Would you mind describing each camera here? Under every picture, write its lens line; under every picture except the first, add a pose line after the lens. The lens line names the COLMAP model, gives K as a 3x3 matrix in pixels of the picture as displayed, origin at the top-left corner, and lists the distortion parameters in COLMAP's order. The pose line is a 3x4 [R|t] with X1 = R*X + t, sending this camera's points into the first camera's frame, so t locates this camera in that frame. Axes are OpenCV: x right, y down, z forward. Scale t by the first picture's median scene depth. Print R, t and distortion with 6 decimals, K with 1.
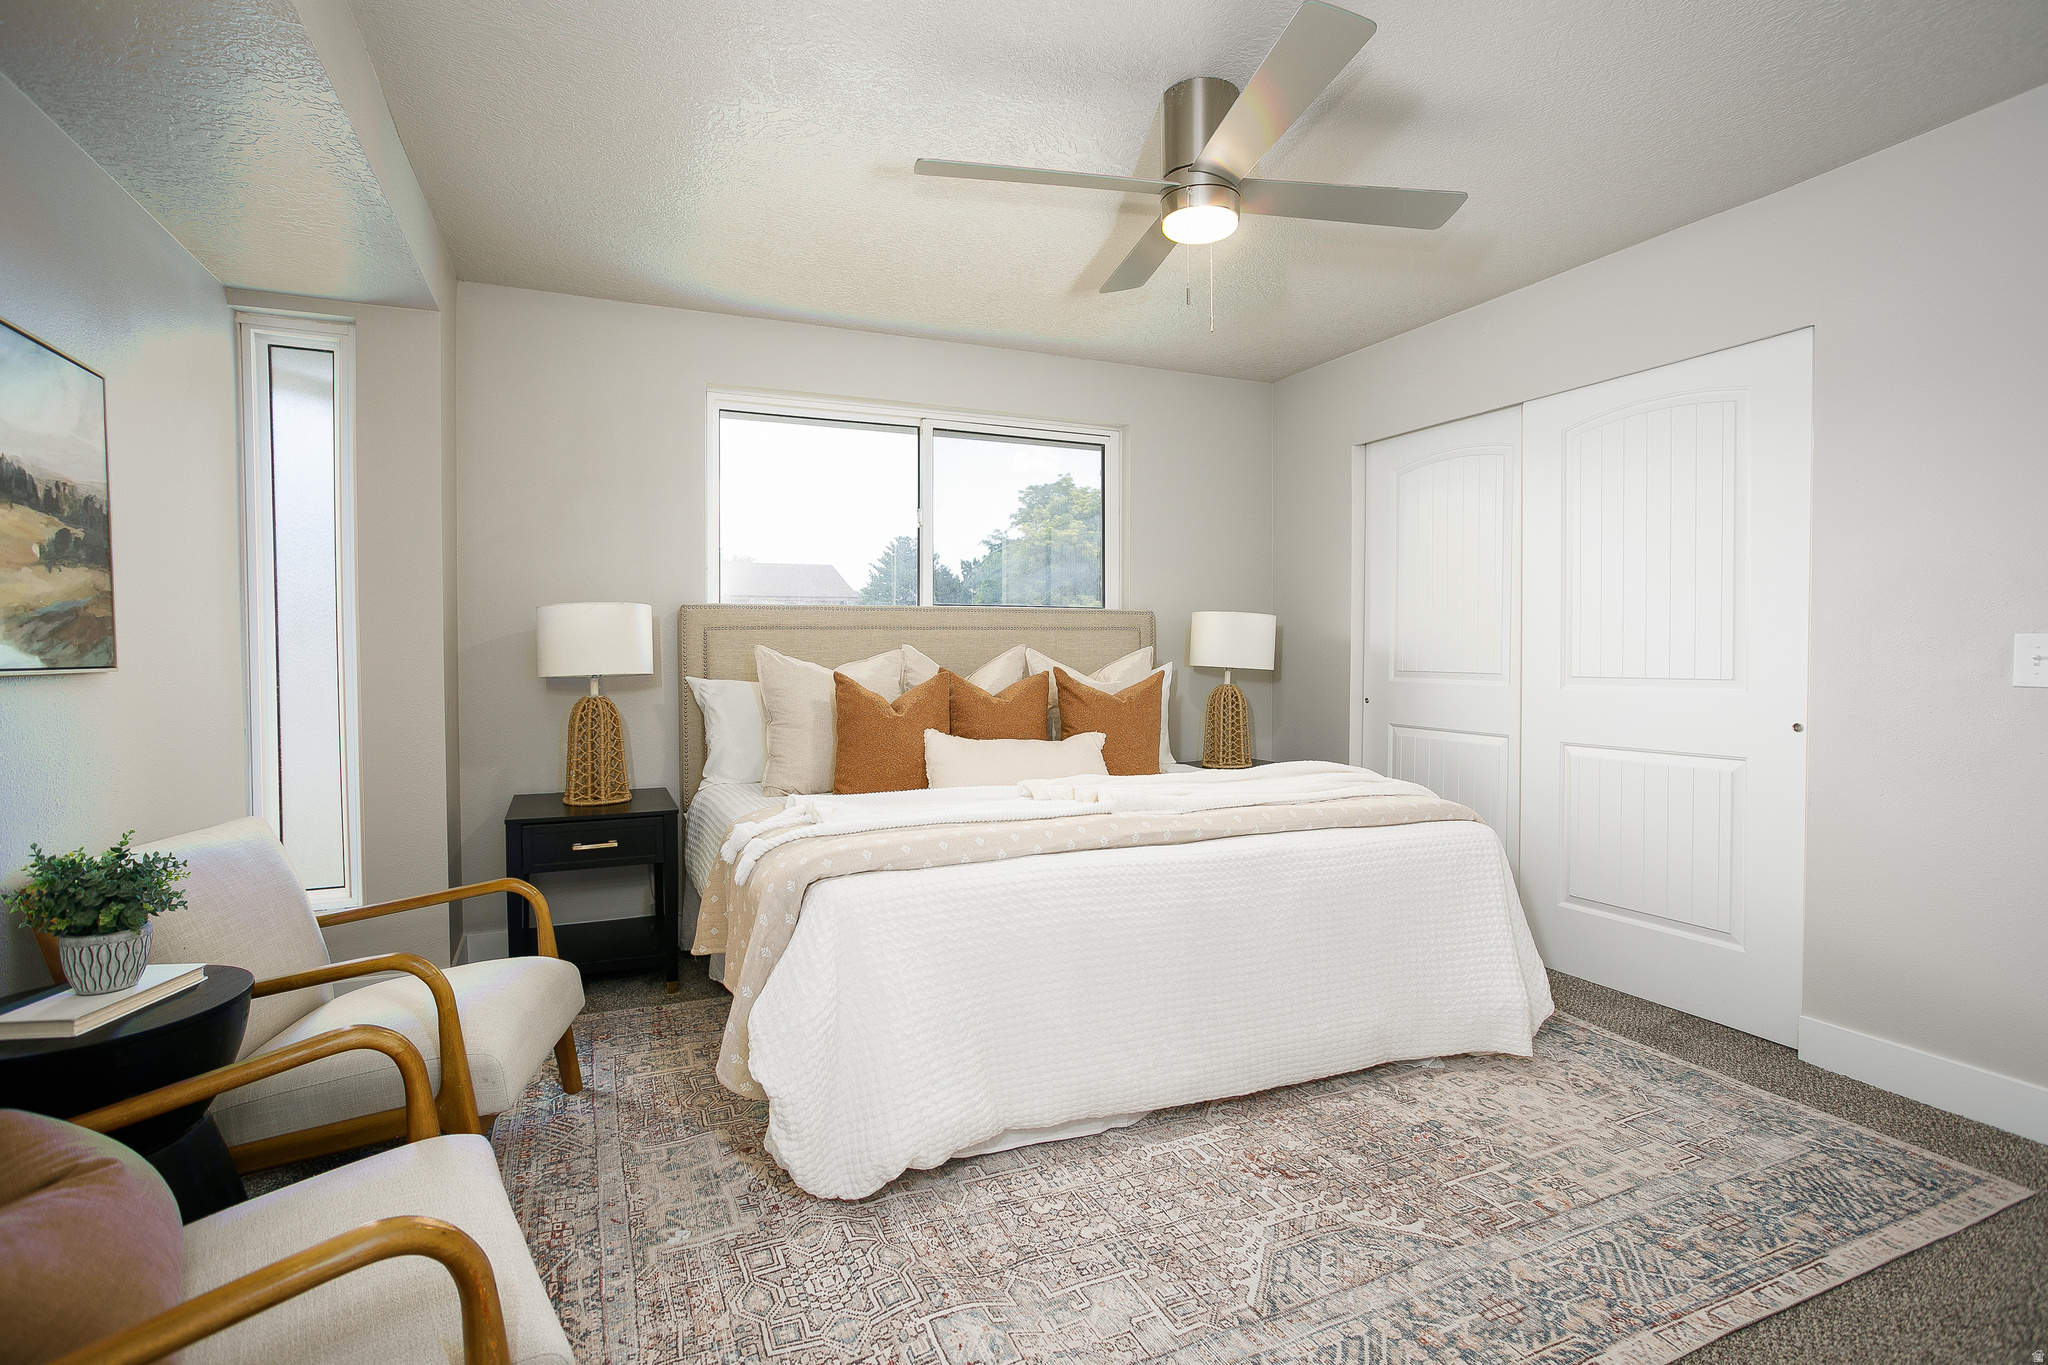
lens RADIAL K [[987.8, 0, 1024.2], [0, 987.8, 677.1], [0, 0, 1]] dist [-0.057373, 0.038268]
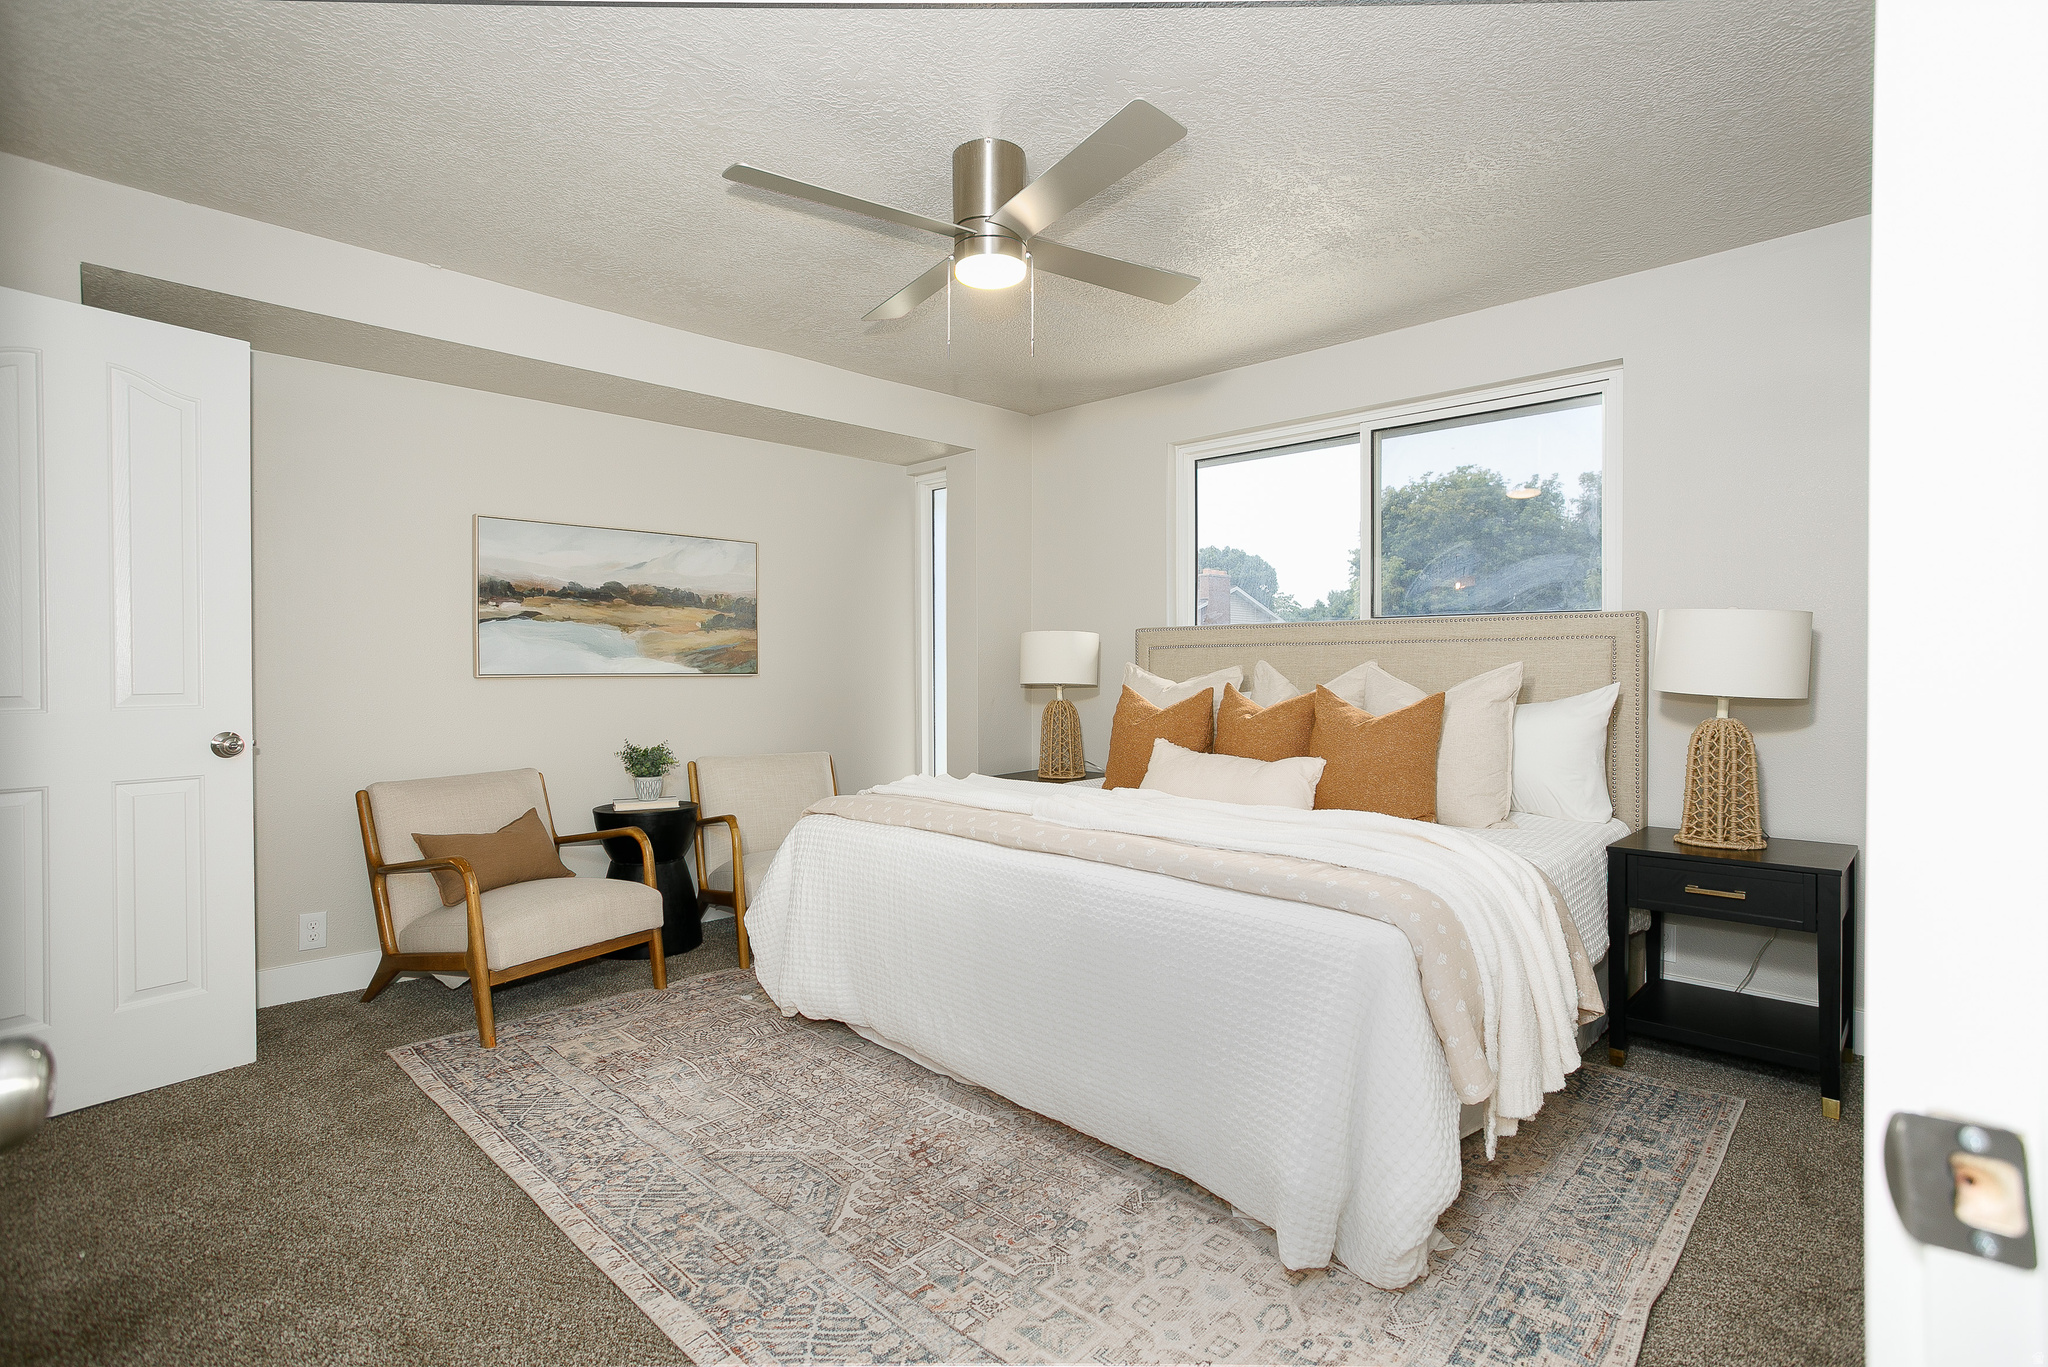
lens RADIAL K [[987.8, 0, 1024.2], [0, 987.8, 678.1], [0, 0, 1]] dist [-0.057373, 0.038268]
pose [[0.375284, 0.008140, -0.926874, 1.295090], [-0.029764, 0.999552, -0.003273, -0.010475], [0.926432, 0.028816, 0.375358, 0.685810]]
